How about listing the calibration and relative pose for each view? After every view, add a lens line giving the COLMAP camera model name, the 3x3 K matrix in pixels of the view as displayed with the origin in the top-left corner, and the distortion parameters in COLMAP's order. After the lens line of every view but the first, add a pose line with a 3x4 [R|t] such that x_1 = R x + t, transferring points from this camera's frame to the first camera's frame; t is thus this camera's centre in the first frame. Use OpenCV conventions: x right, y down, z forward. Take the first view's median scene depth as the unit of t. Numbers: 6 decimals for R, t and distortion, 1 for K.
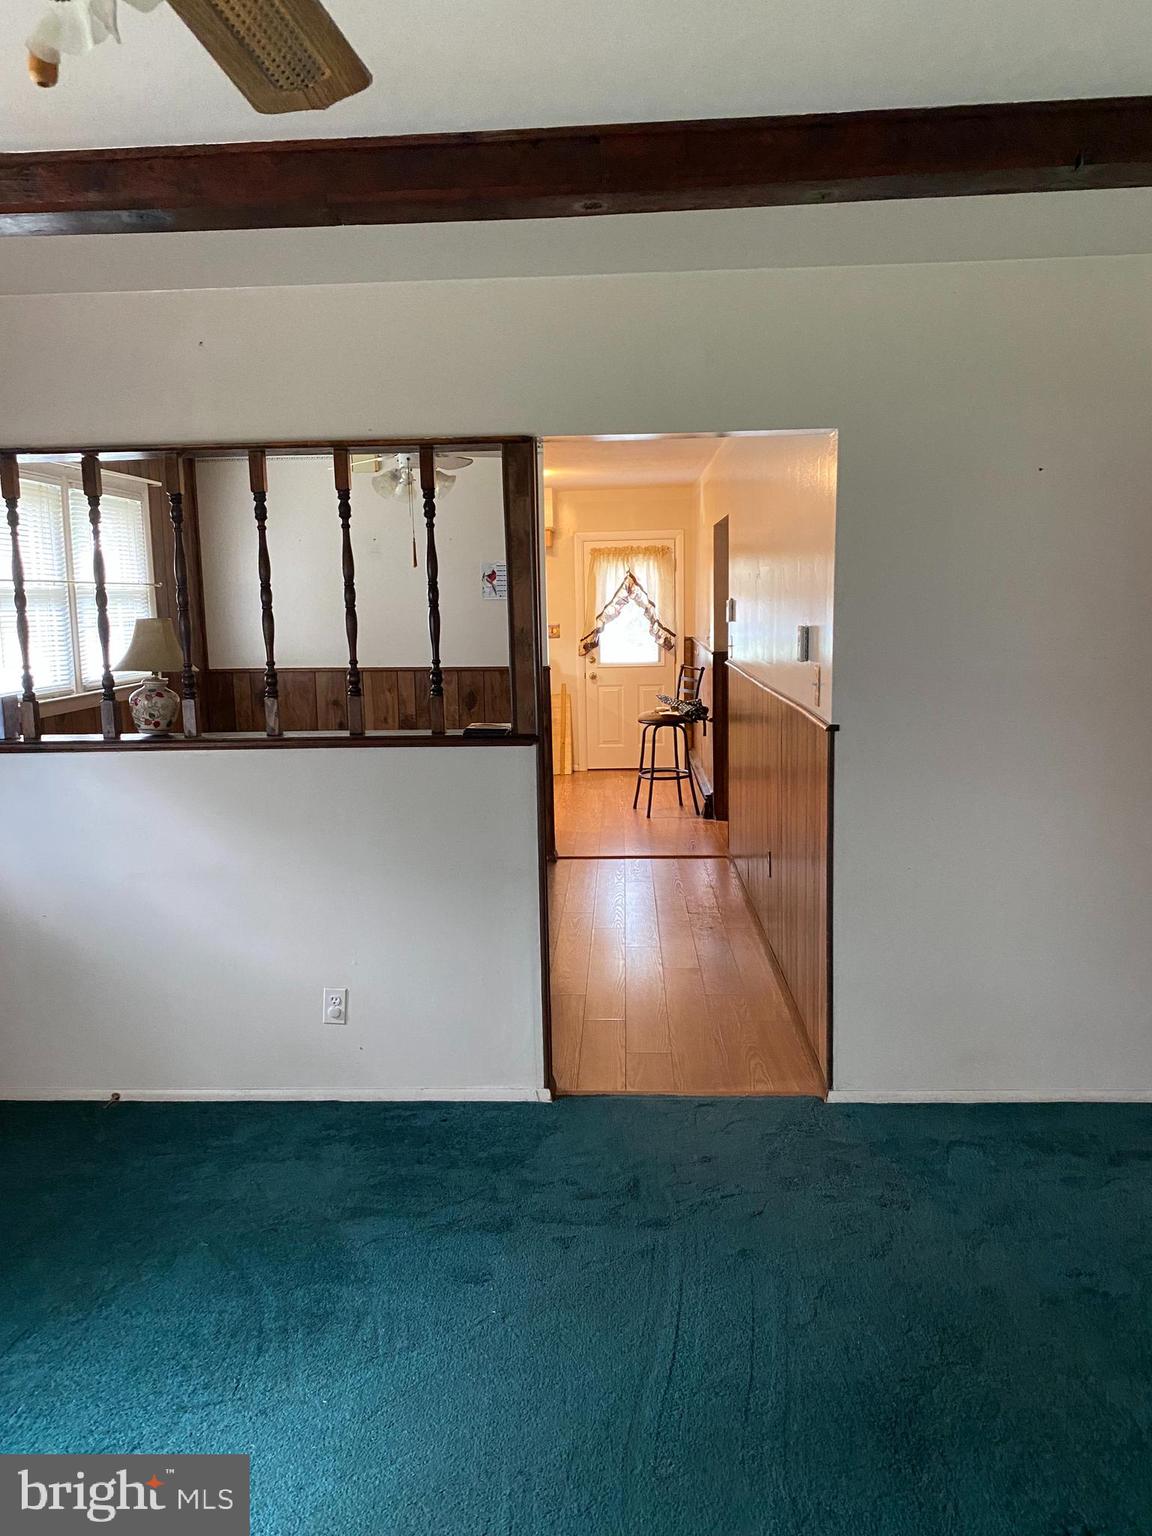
lens RADIAL K [[1190.8, 0, 576.6], [0, 1190.8, 781.4], [0, 0, 1]] dist [0.067419, -0.119215]
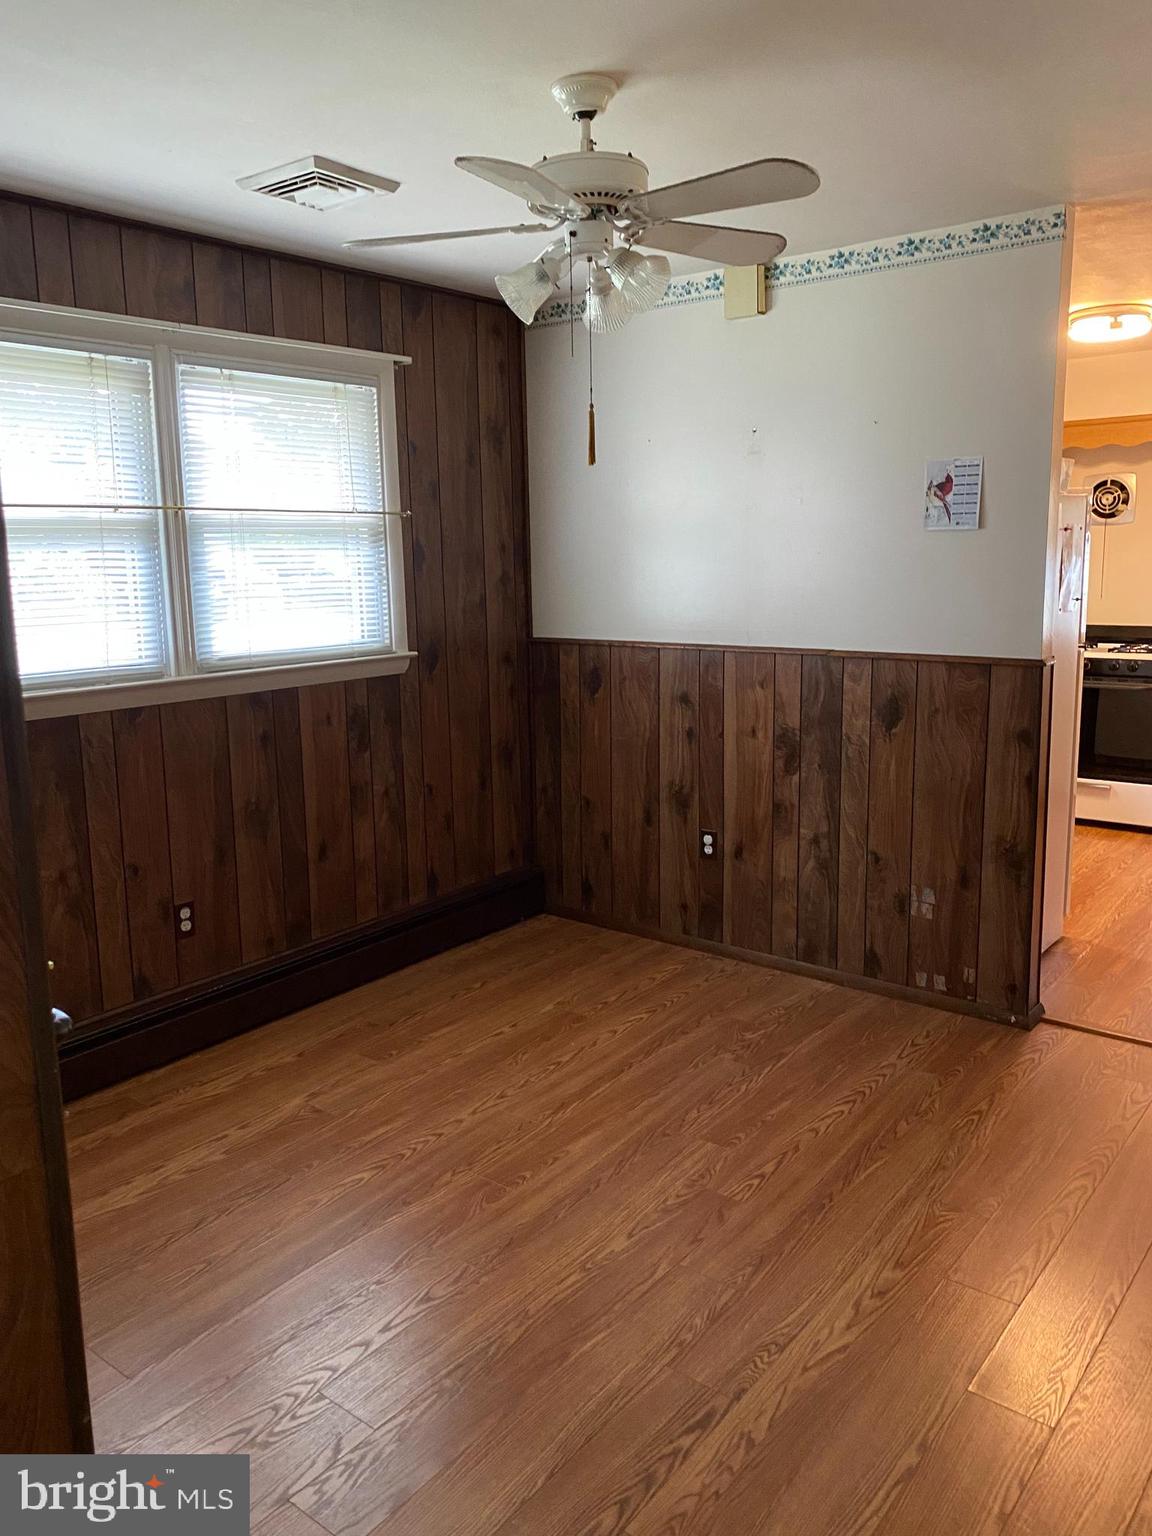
lens RADIAL K [[1190.8, 0, 540.9], [0, 1190.8, 745.2], [0, 0, 1]] dist [0.067419, -0.119215]
pose [[0.804455, 0.100127, -0.585514, 0.073901], [-0.086793, 0.994926, 0.050892, -0.045911], [0.587639, 0.009878, 0.809063, 0.308267]]
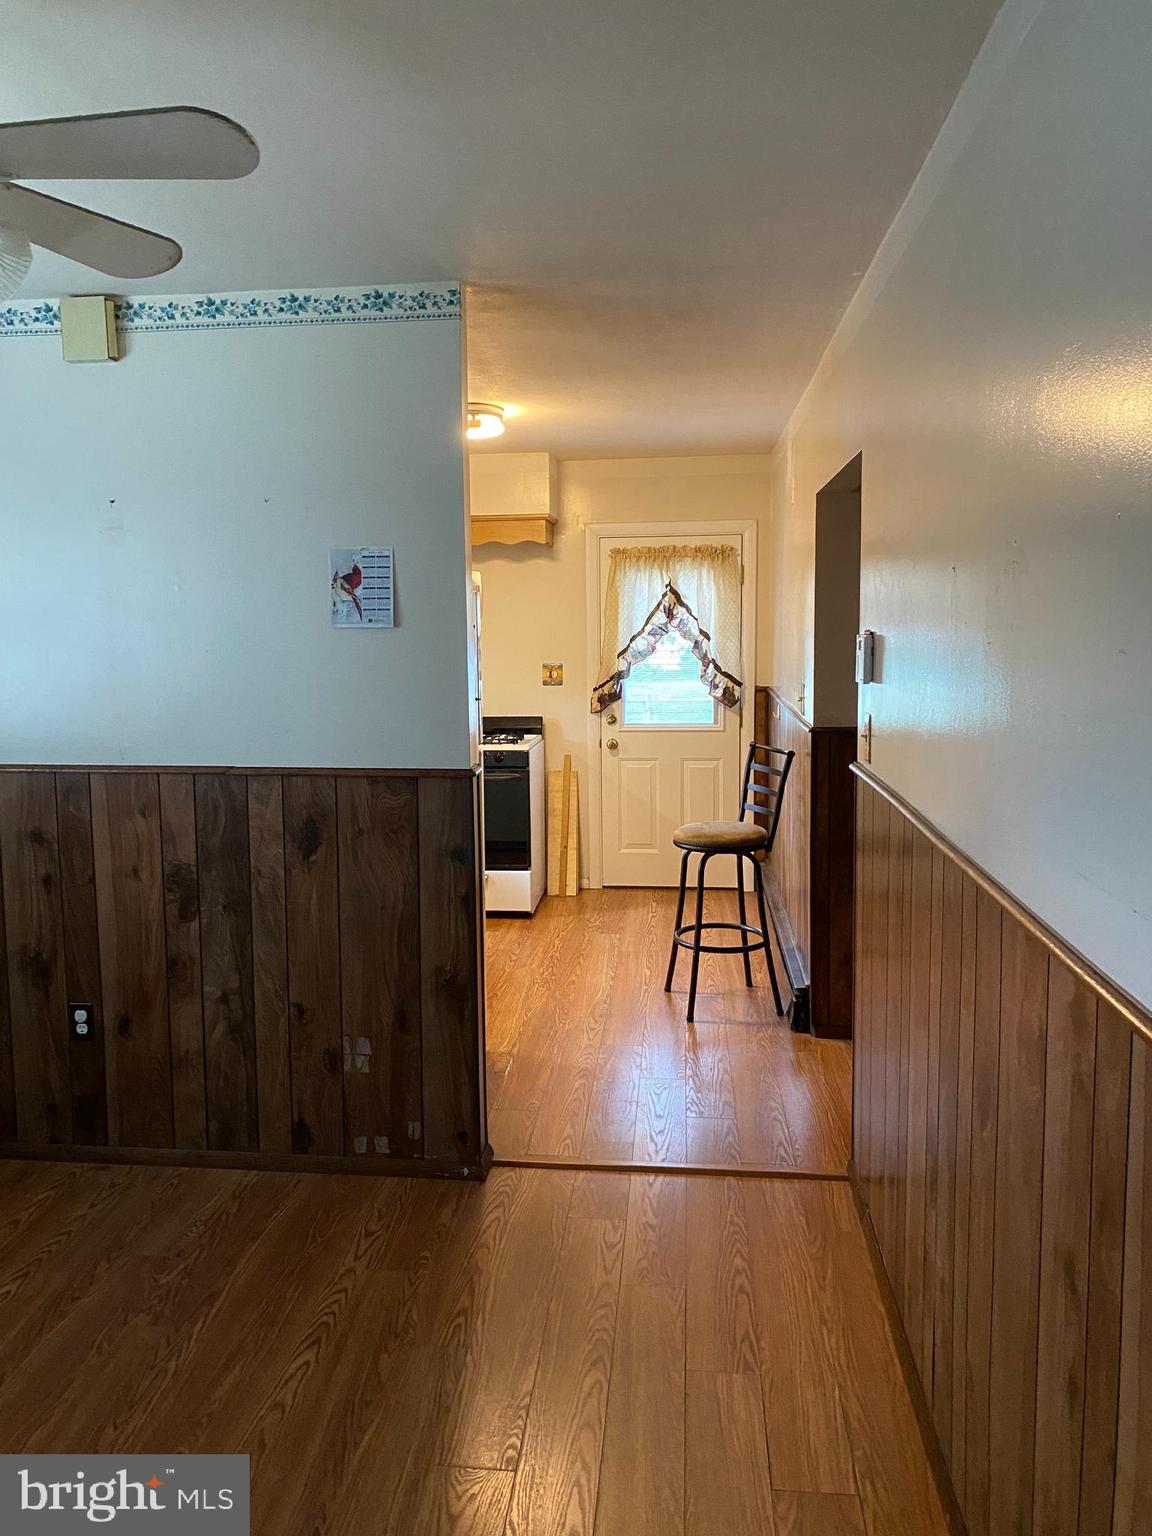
lens RADIAL K [[1190.8, 0, 568.8], [0, 1190.8, 745.7], [0, 0, 1]] dist [0.067419, -0.119215]
pose [[0.998151, 0.014728, -0.058975, 0.028986], [-0.017638, 0.998636, -0.049138, -0.056736], [0.058171, 0.050088, 0.997049, 0.360983]]
